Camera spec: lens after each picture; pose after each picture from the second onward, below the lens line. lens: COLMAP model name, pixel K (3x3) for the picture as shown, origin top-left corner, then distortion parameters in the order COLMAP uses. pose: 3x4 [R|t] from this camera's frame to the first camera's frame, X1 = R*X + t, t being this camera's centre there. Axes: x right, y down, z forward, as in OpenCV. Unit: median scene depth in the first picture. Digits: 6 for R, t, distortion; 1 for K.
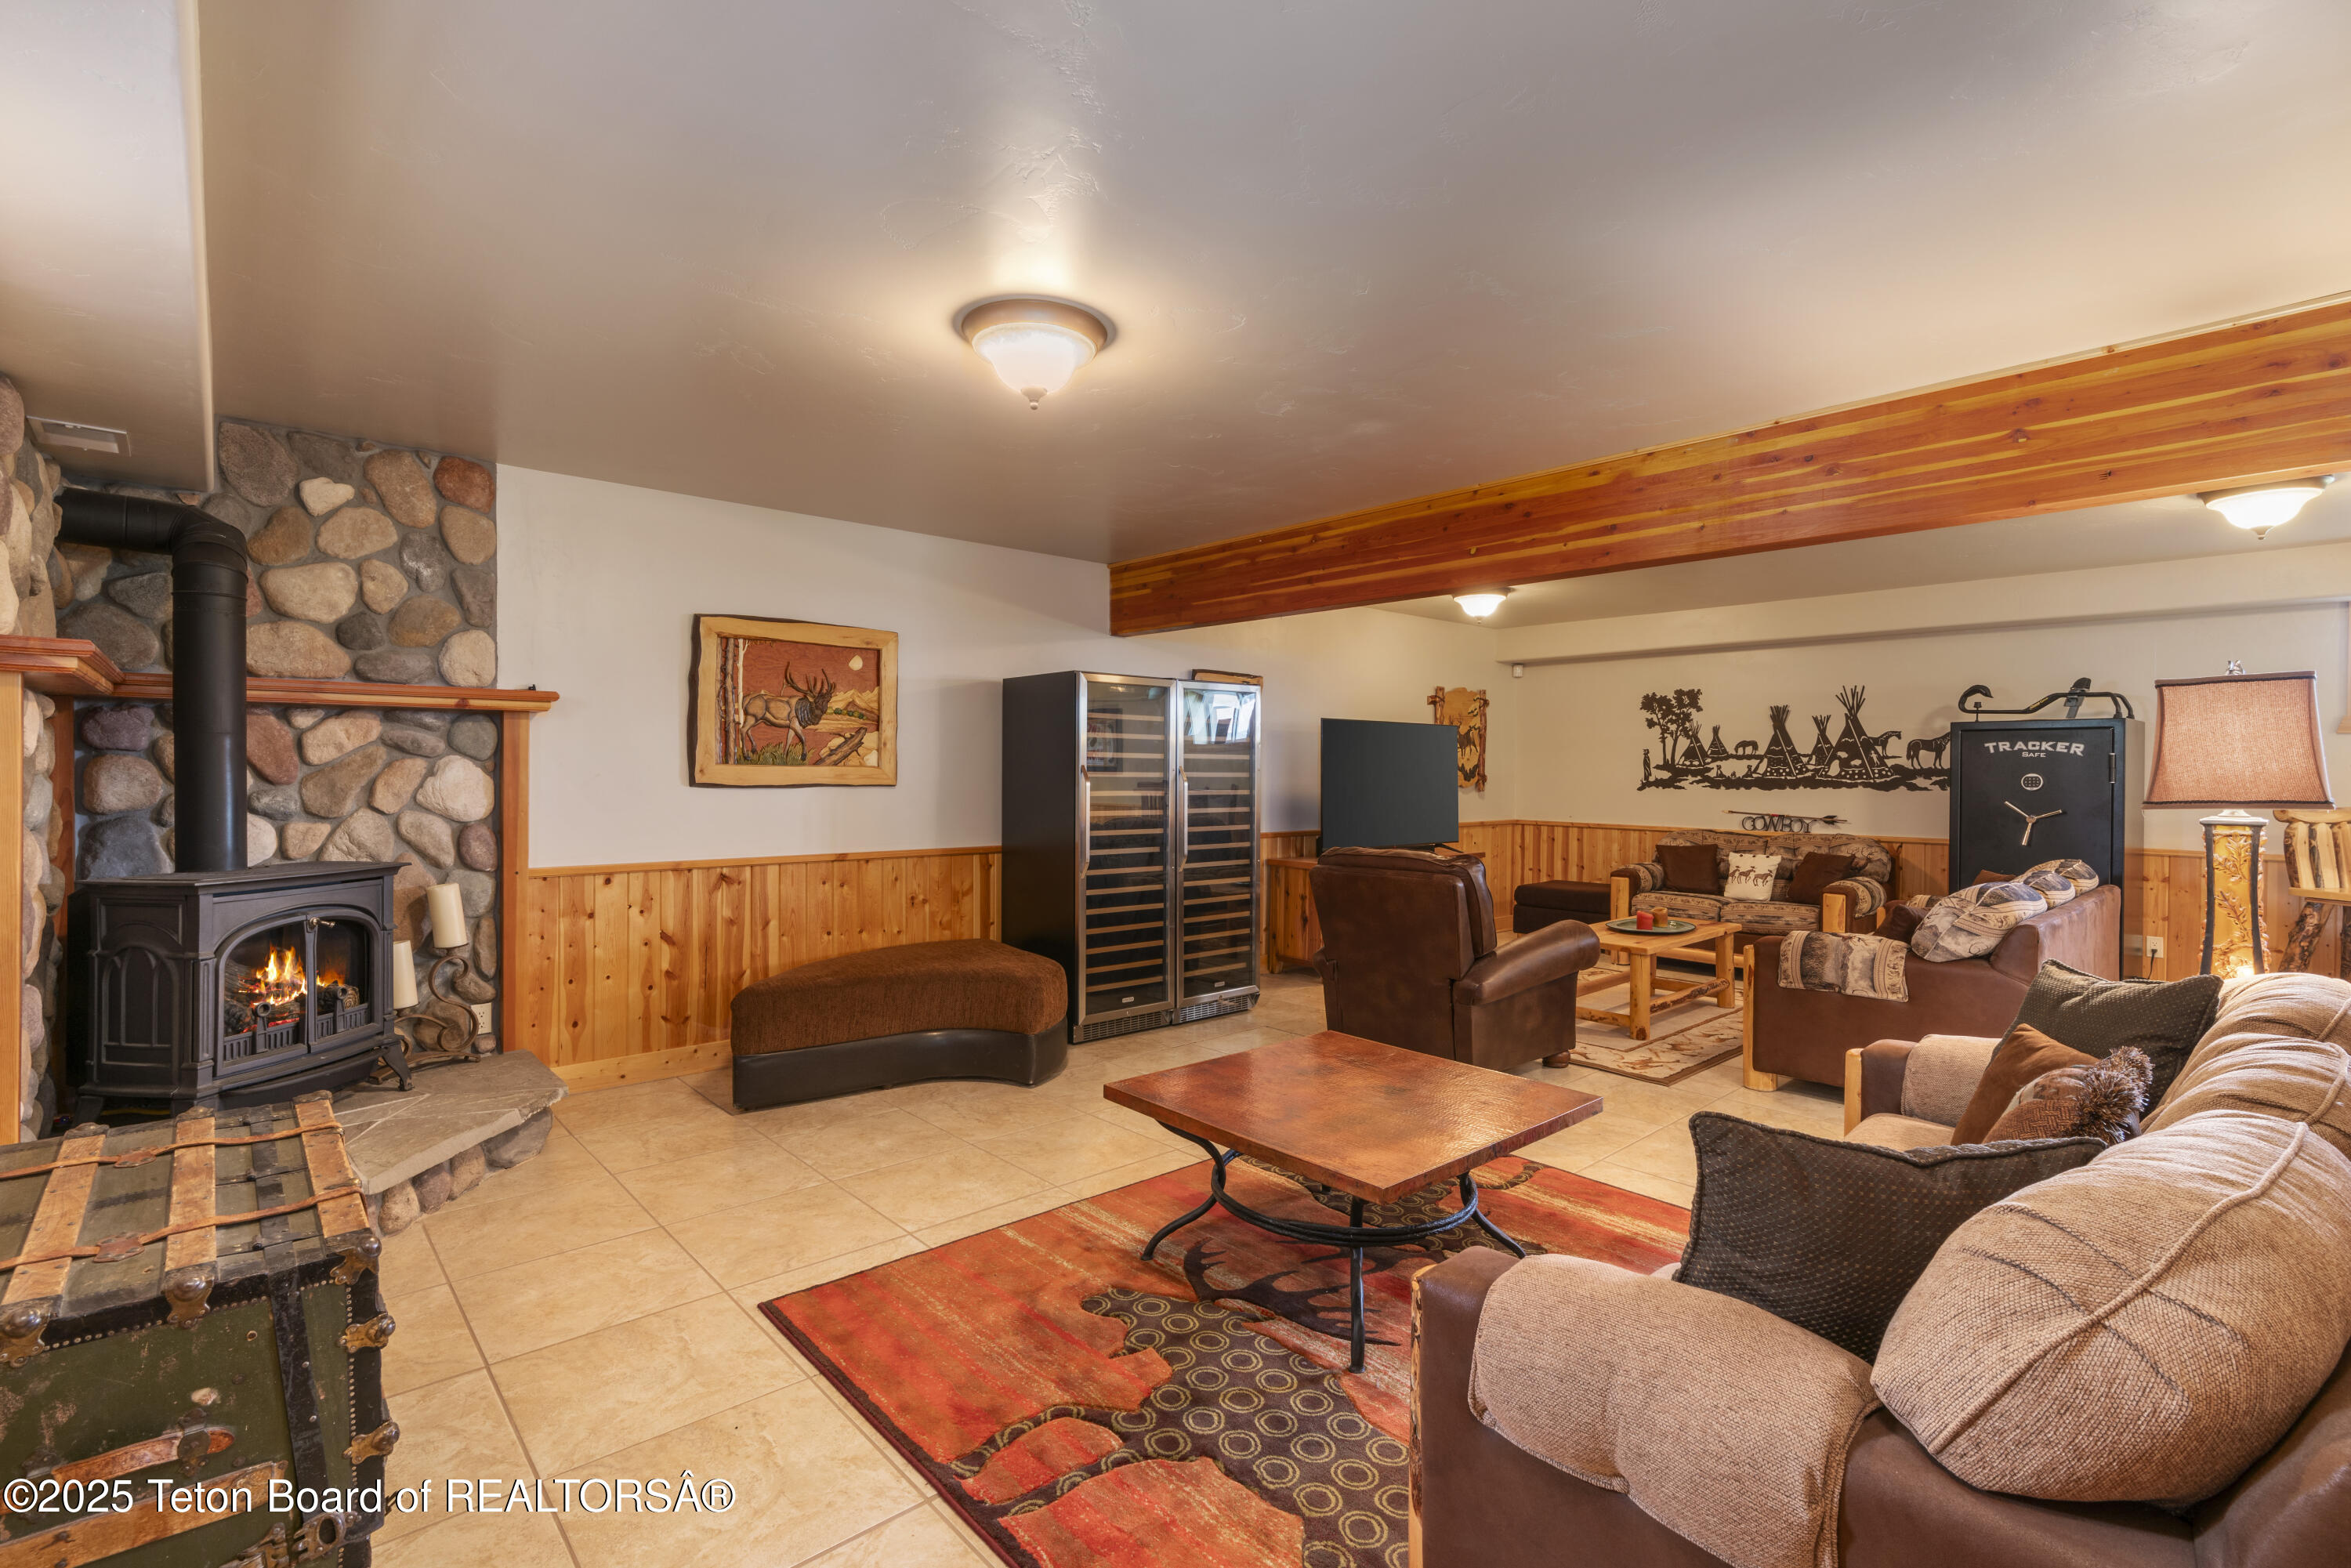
lens RADIAL K [[1034.3, 0, 1175.5], [0, 1034.3, 784.0], [0, 0, 1]] dist [-0.006482, -0.000037]
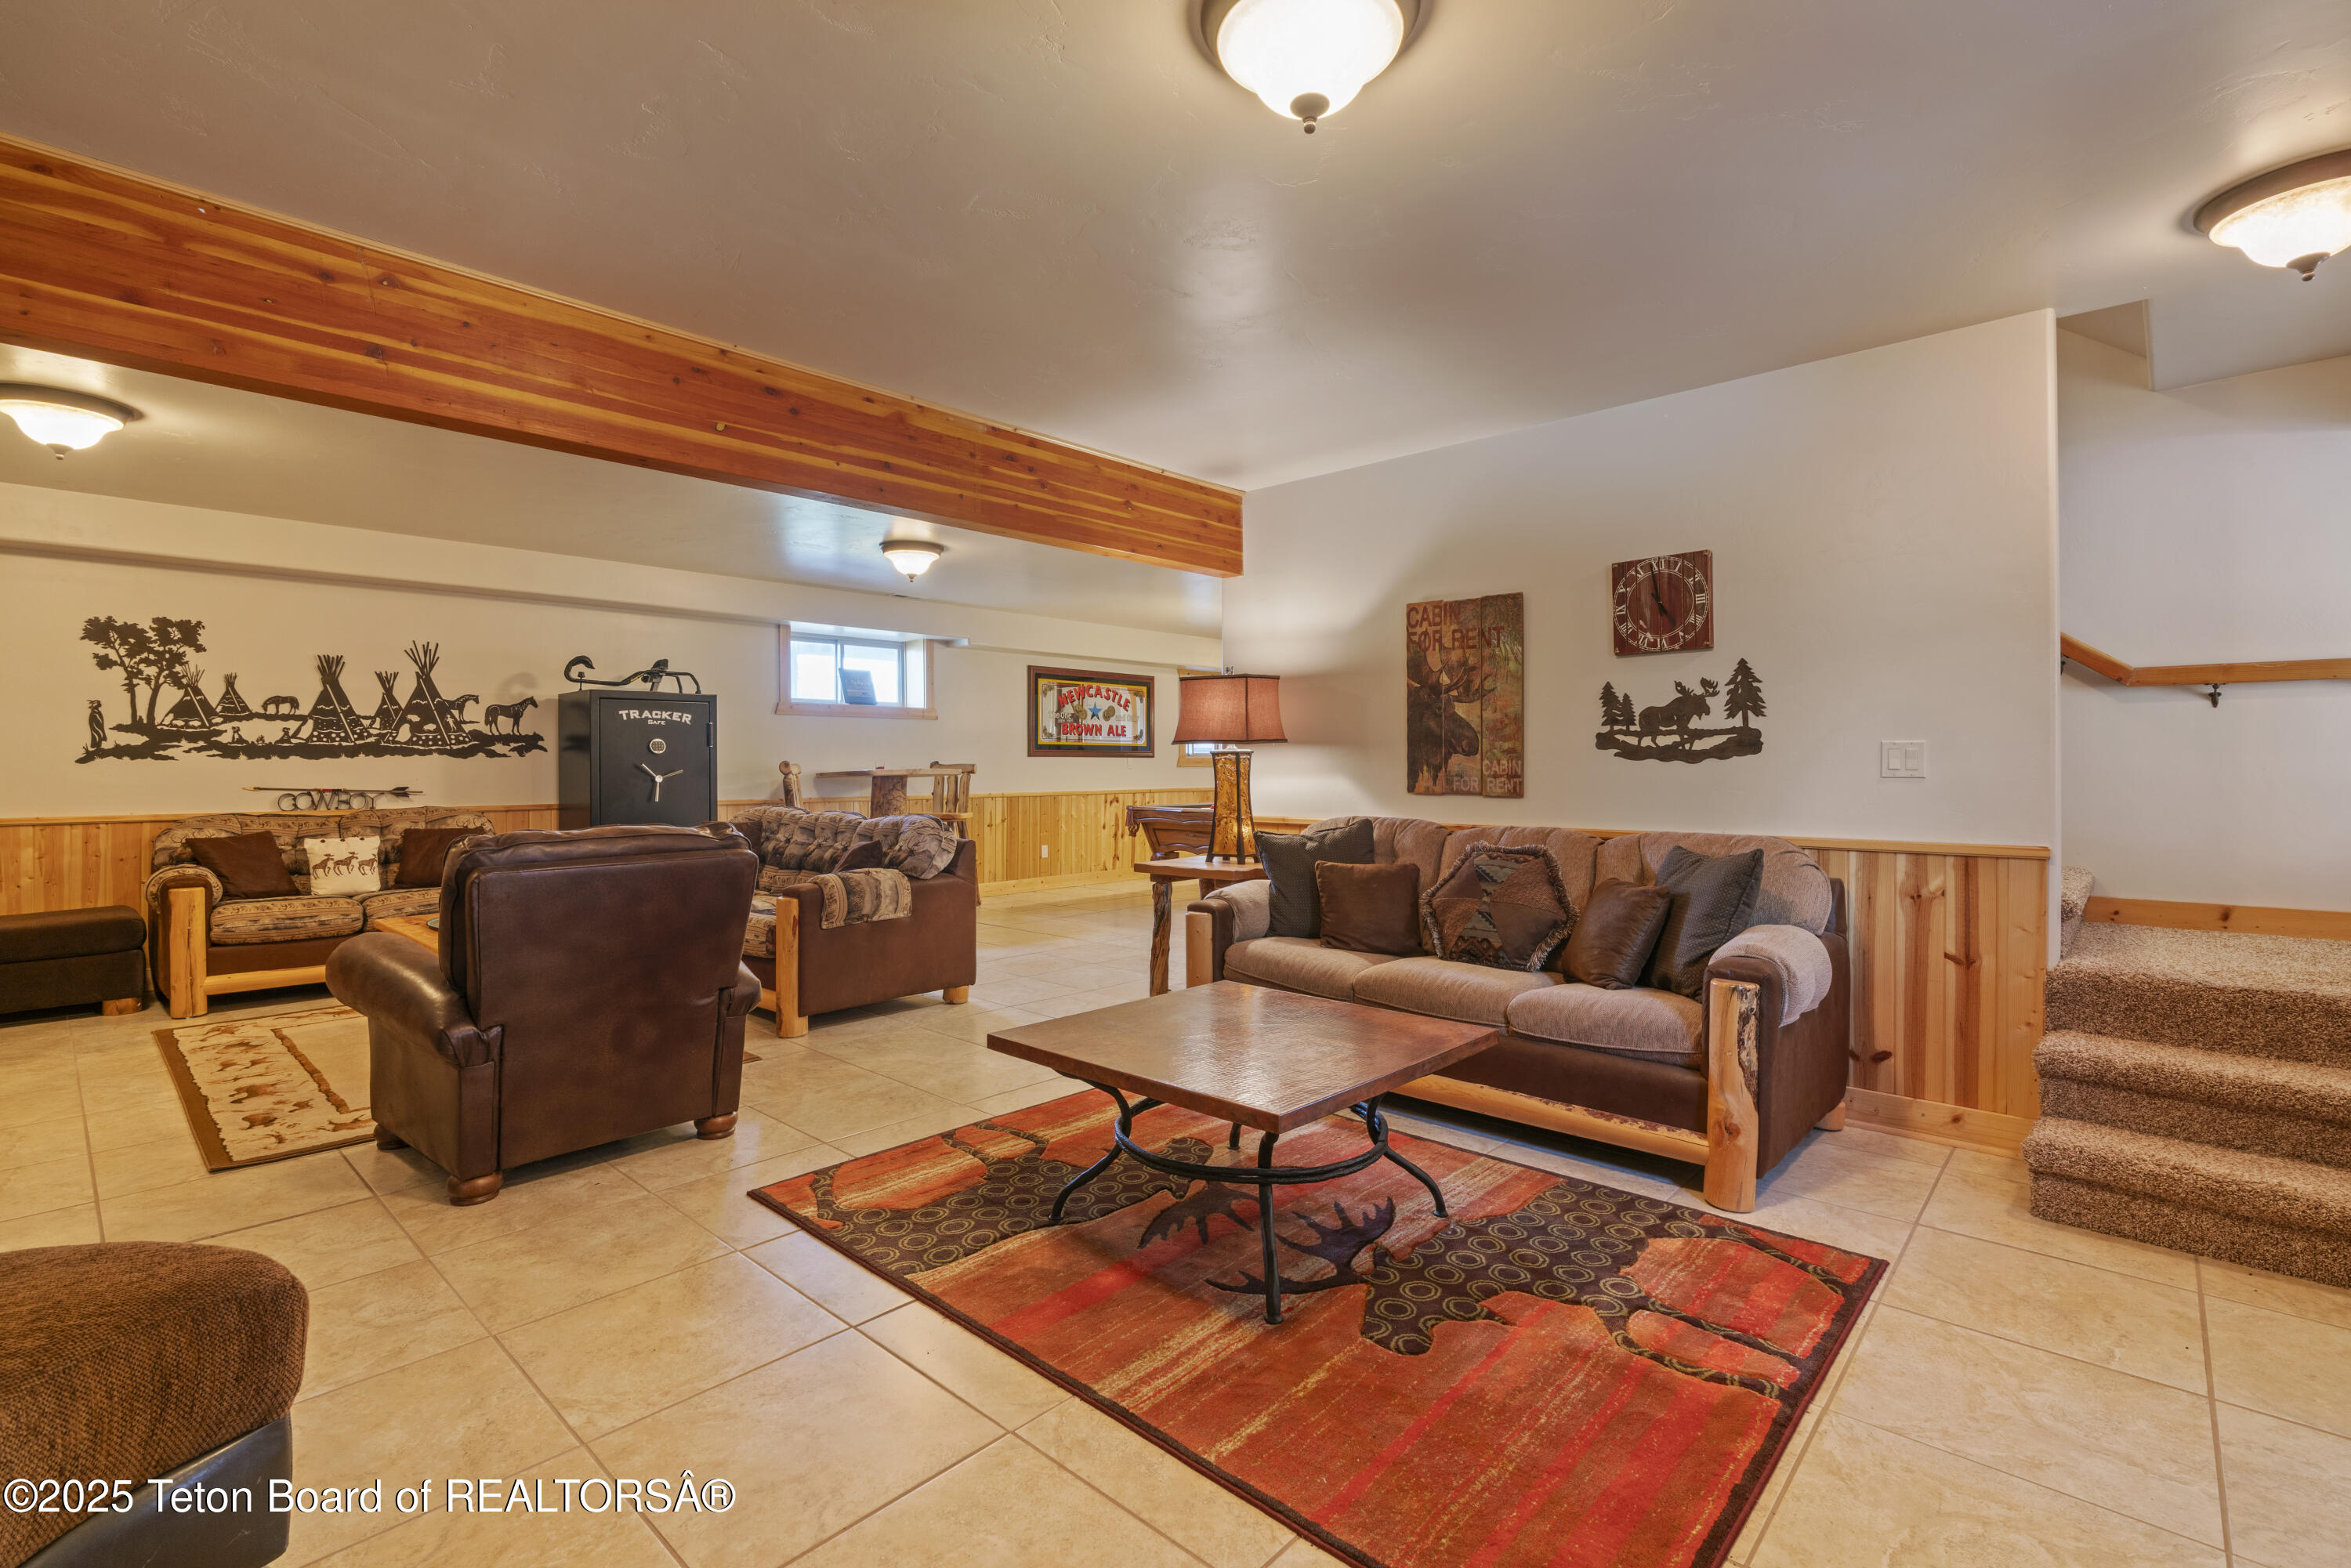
lens RADIAL K [[1034.3, 0, 1175.5], [0, 1034.3, 784.0], [0, 0, 1]] dist [-0.006482, -0.000037]
pose [[-0.063413, -0.028042, 0.997593, -0.284609], [0.014057, 0.999481, 0.028988, 0.012044], [-0.997888, 0.015862, -0.062986, 0.404743]]
